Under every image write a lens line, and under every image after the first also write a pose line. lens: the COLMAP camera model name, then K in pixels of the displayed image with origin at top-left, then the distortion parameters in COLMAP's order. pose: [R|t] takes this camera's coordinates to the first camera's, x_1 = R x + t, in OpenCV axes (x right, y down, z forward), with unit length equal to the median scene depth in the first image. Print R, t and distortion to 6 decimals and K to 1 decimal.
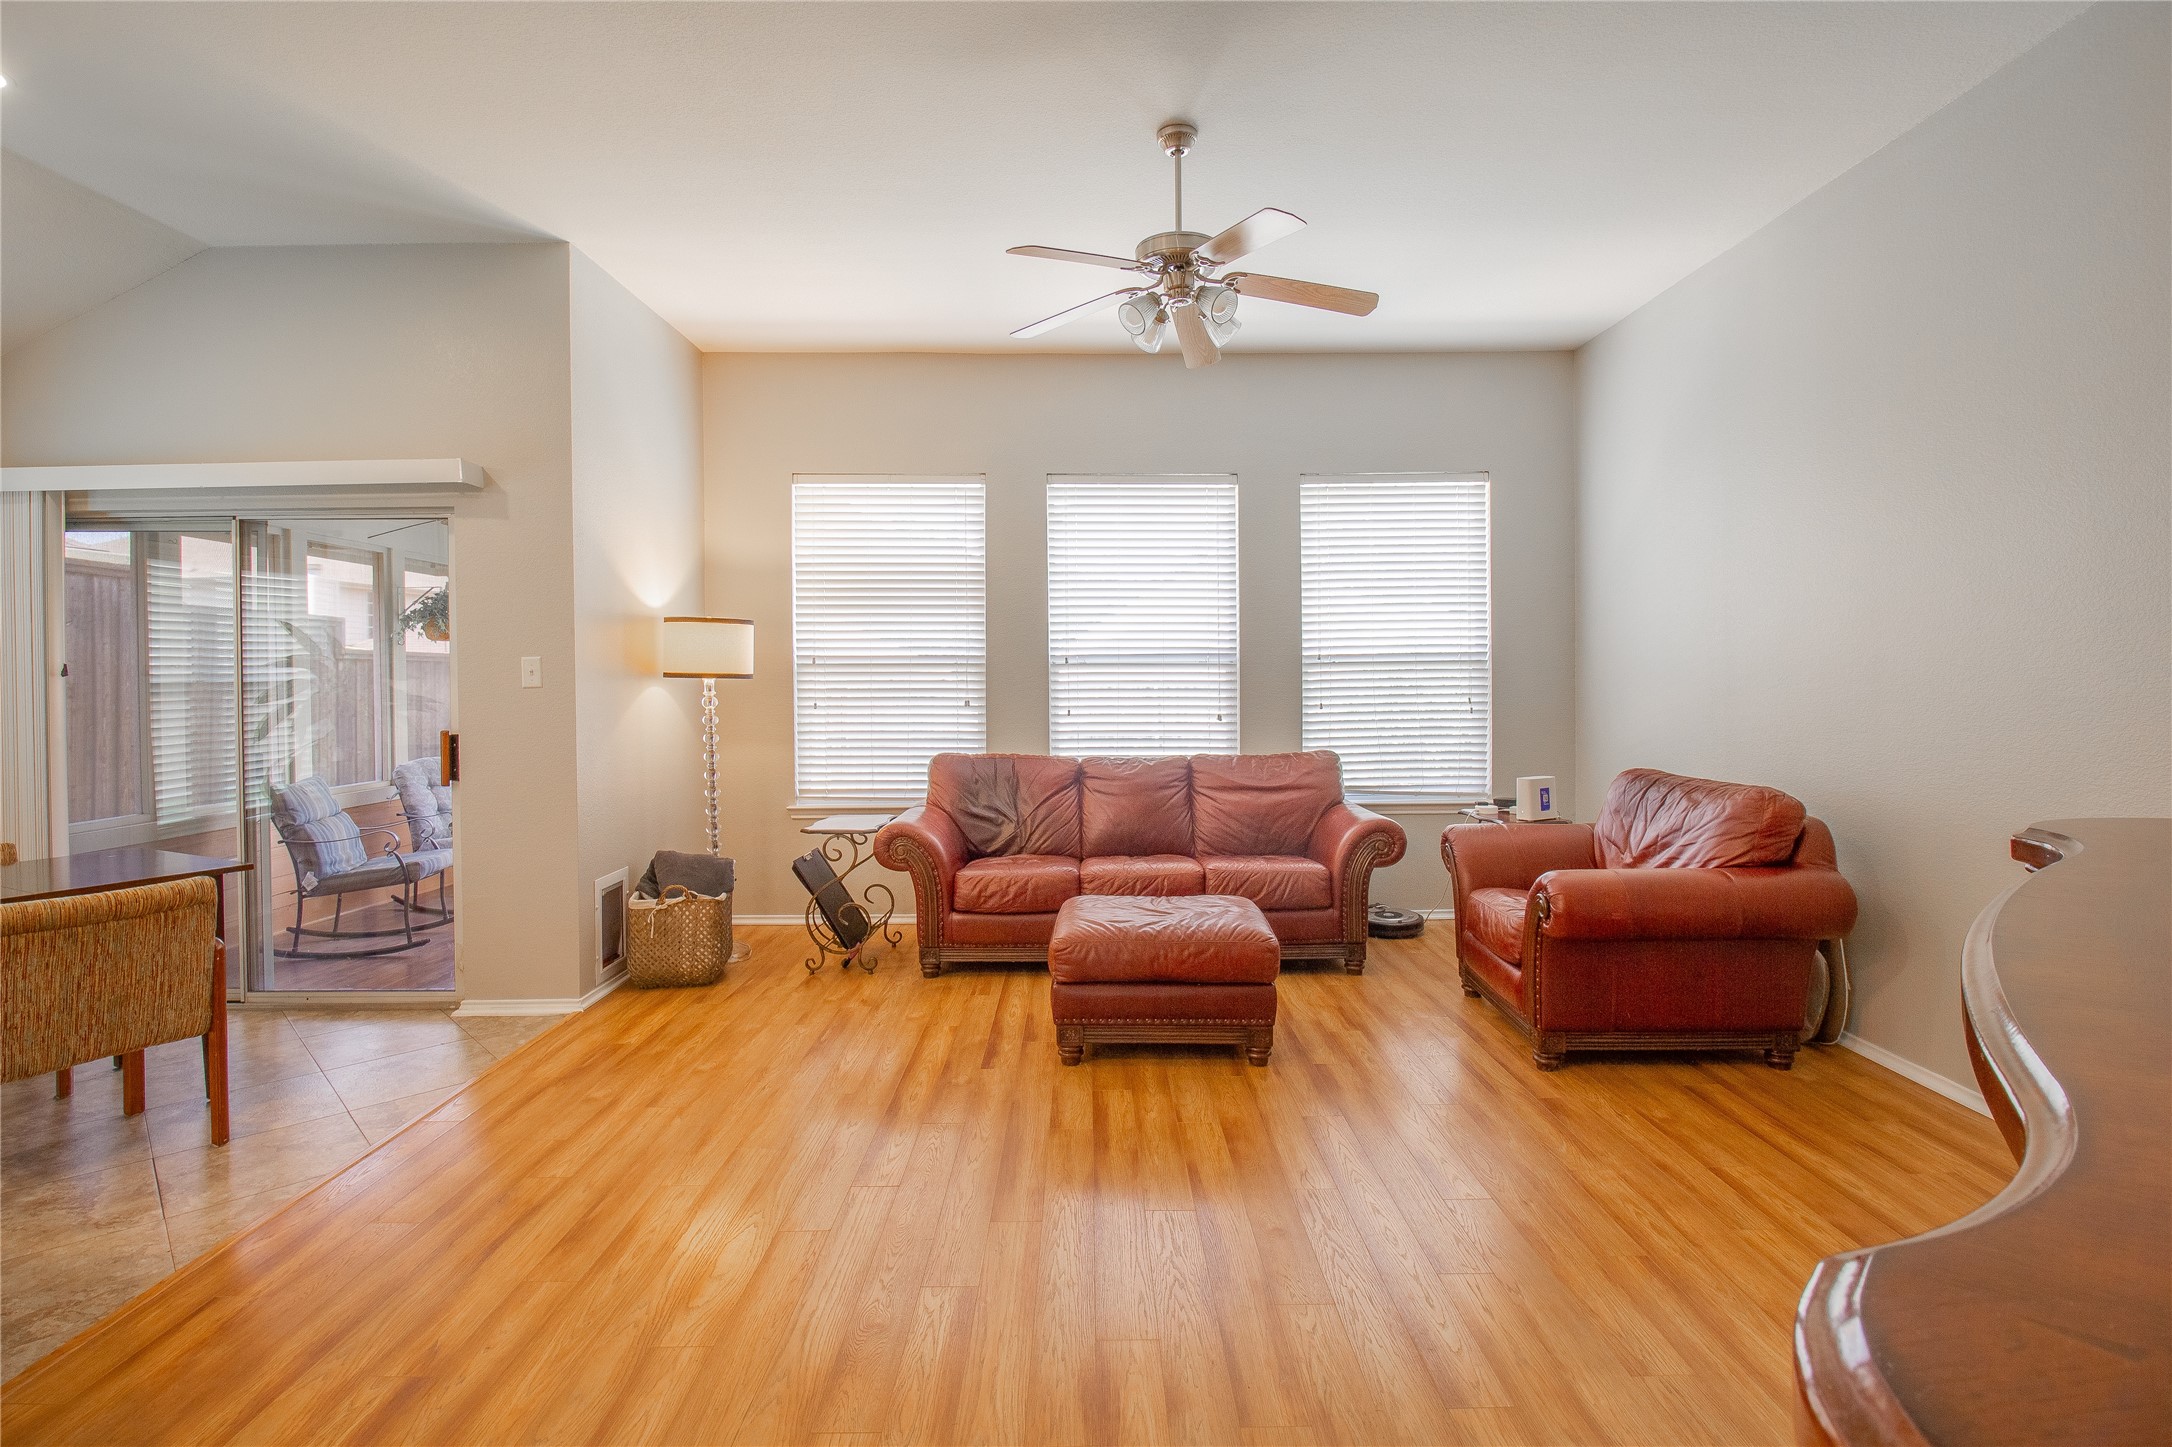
lens RADIAL K [[1009.2, 0, 1100.4], [0, 1009.2, 686.6], [0, 0, 1]] dist [0.003347, -0.015405]
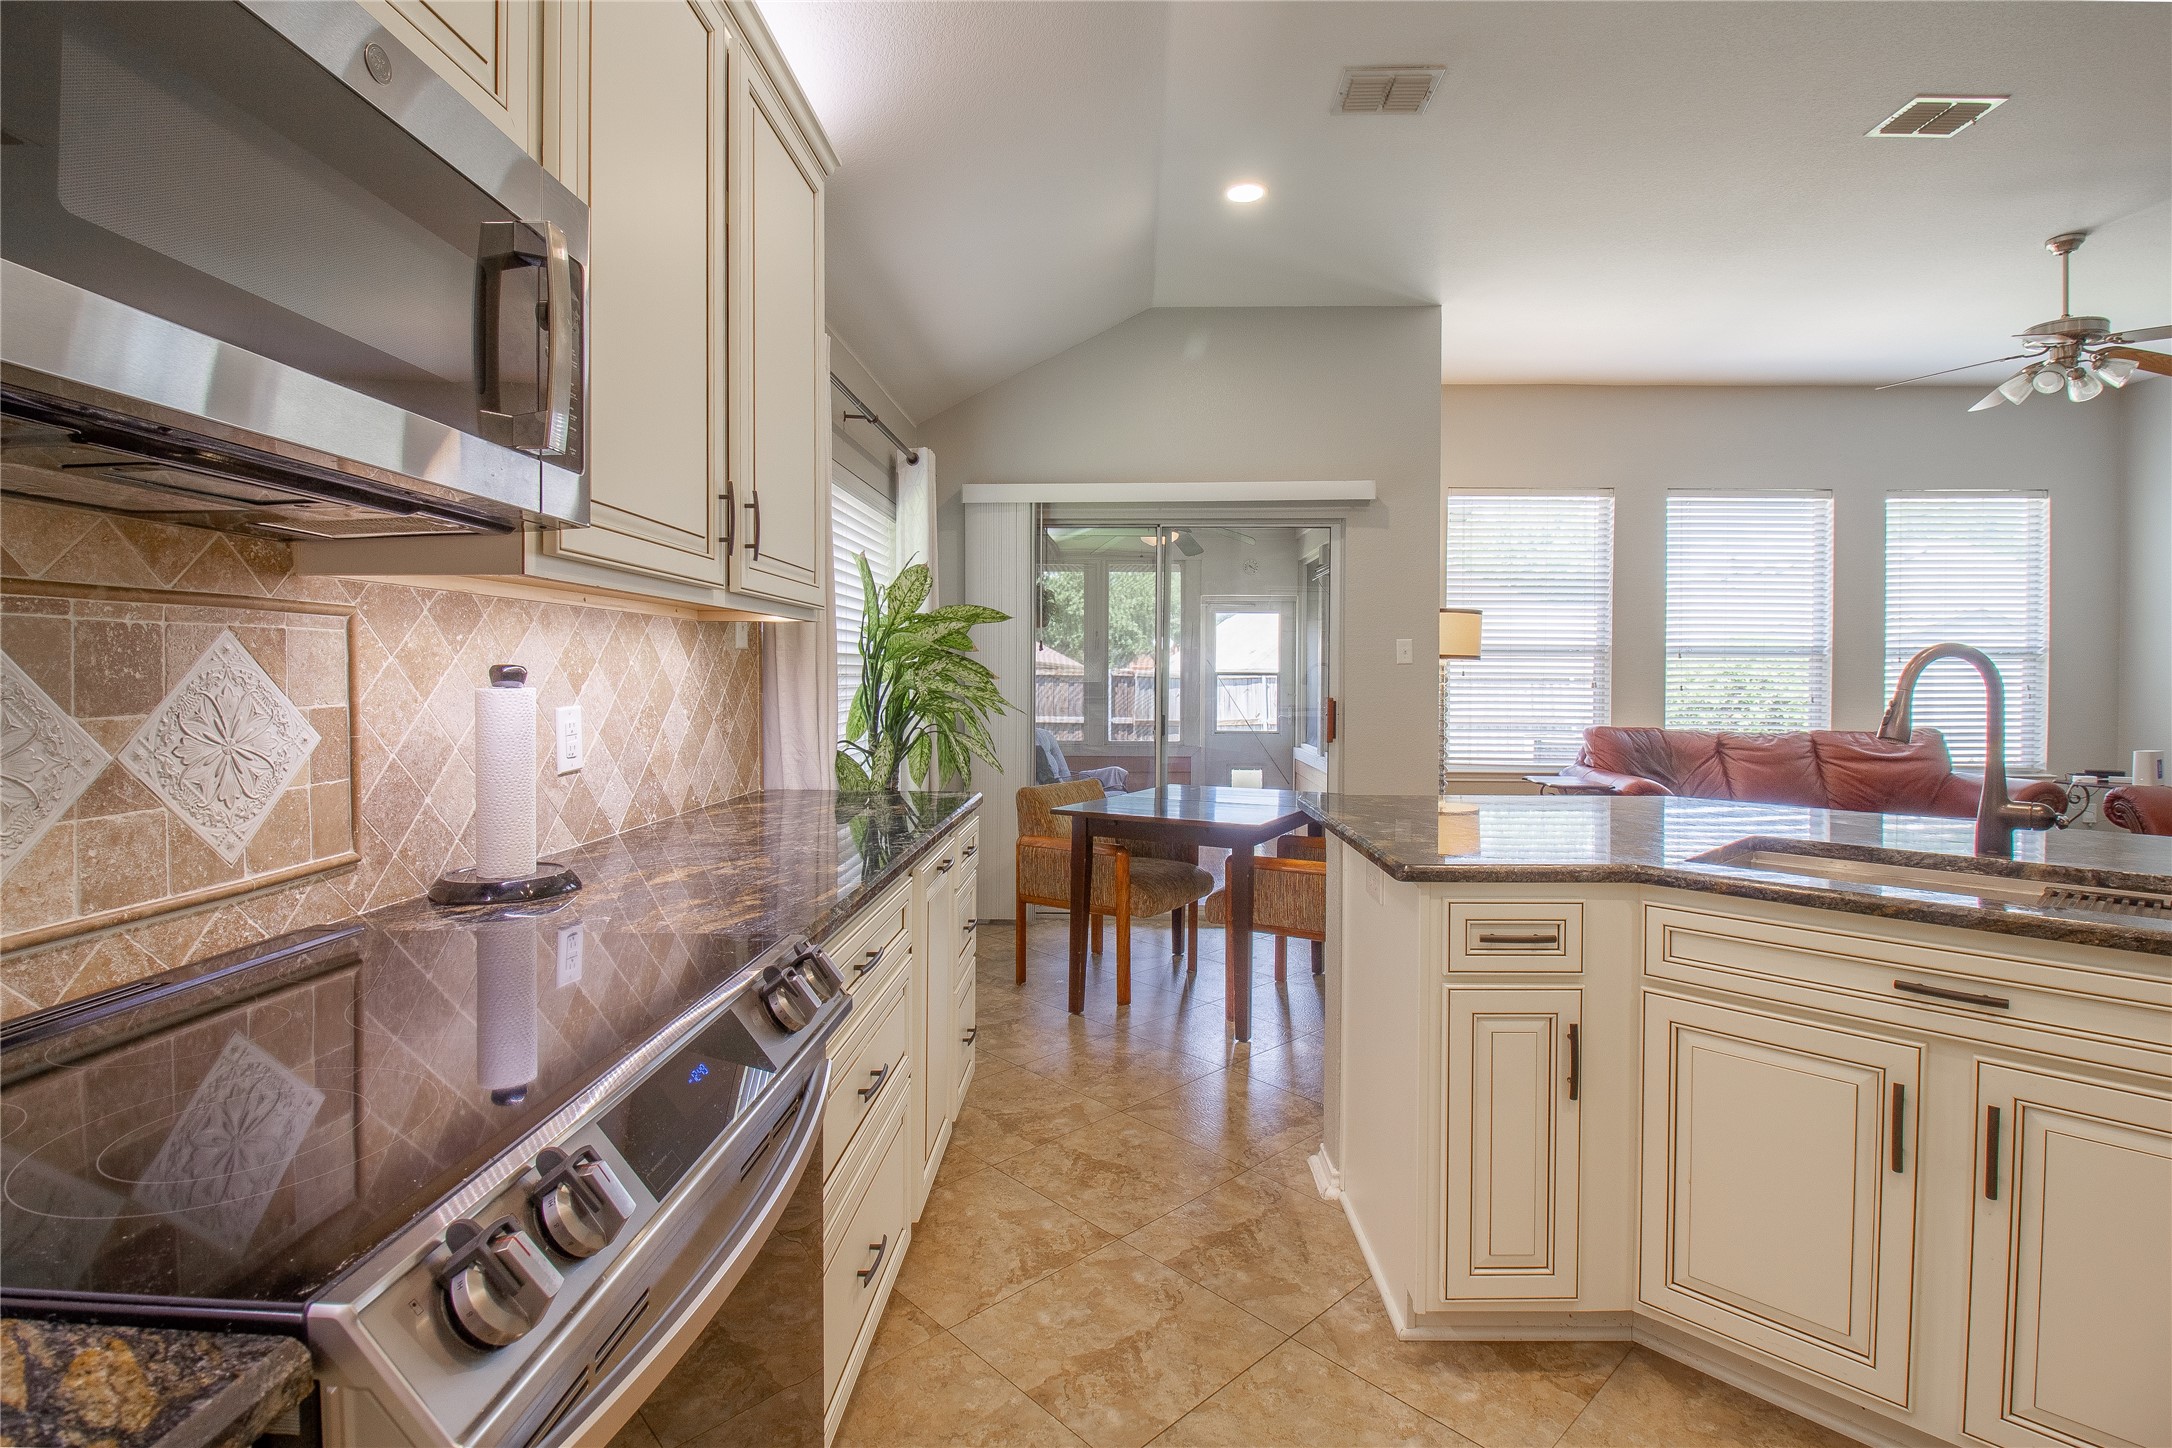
lens RADIAL K [[1016.8, 0, 1097.7], [0, 1016.8, 687.9], [0, 0, 1]] dist [0.002425, -0.015742]
pose [[0.998965, 0.011925, -0.043903, -0.717832], [-0.011743, 0.999921, 0.004390, 0.023821], [0.043952, -0.003870, 0.999026, -0.220595]]
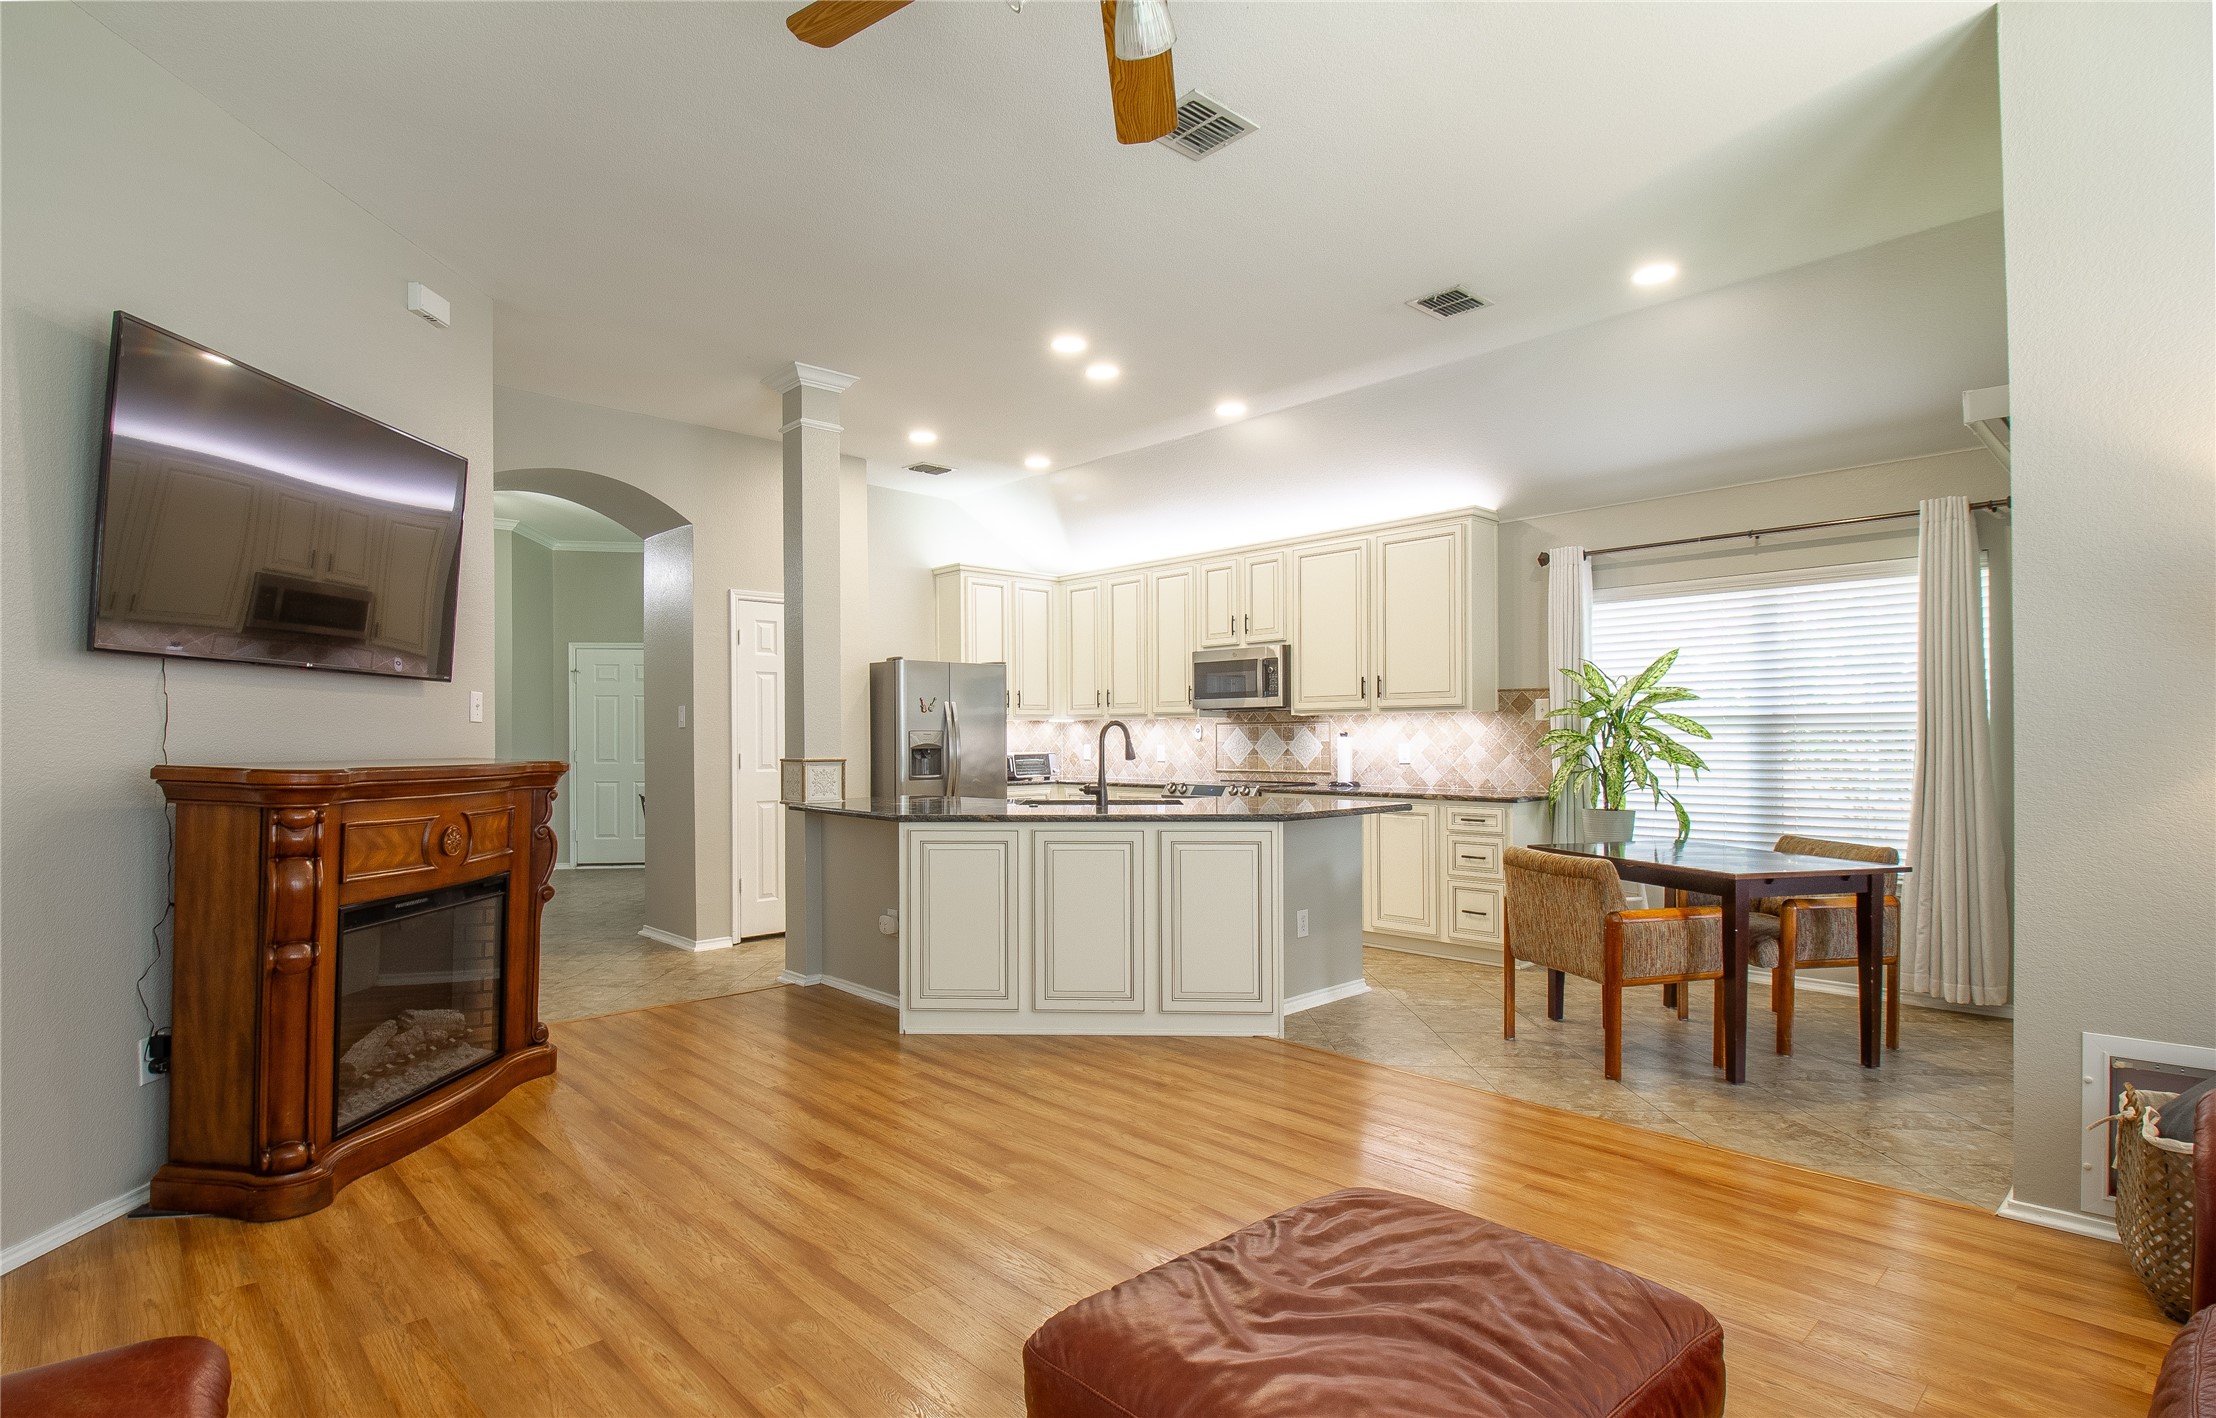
lens RADIAL K [[1094.7, 0, 1047.6], [0, 1094.7, 740.2], [0, 0, 1]] dist [0.000978, -0.012534]
pose [[-0.757540, 0.013259, -0.652654, 0.301666], [0.005955, 0.999892, 0.013401, 0.009514], [0.652761, 0.006265, -0.757538, 0.906604]]
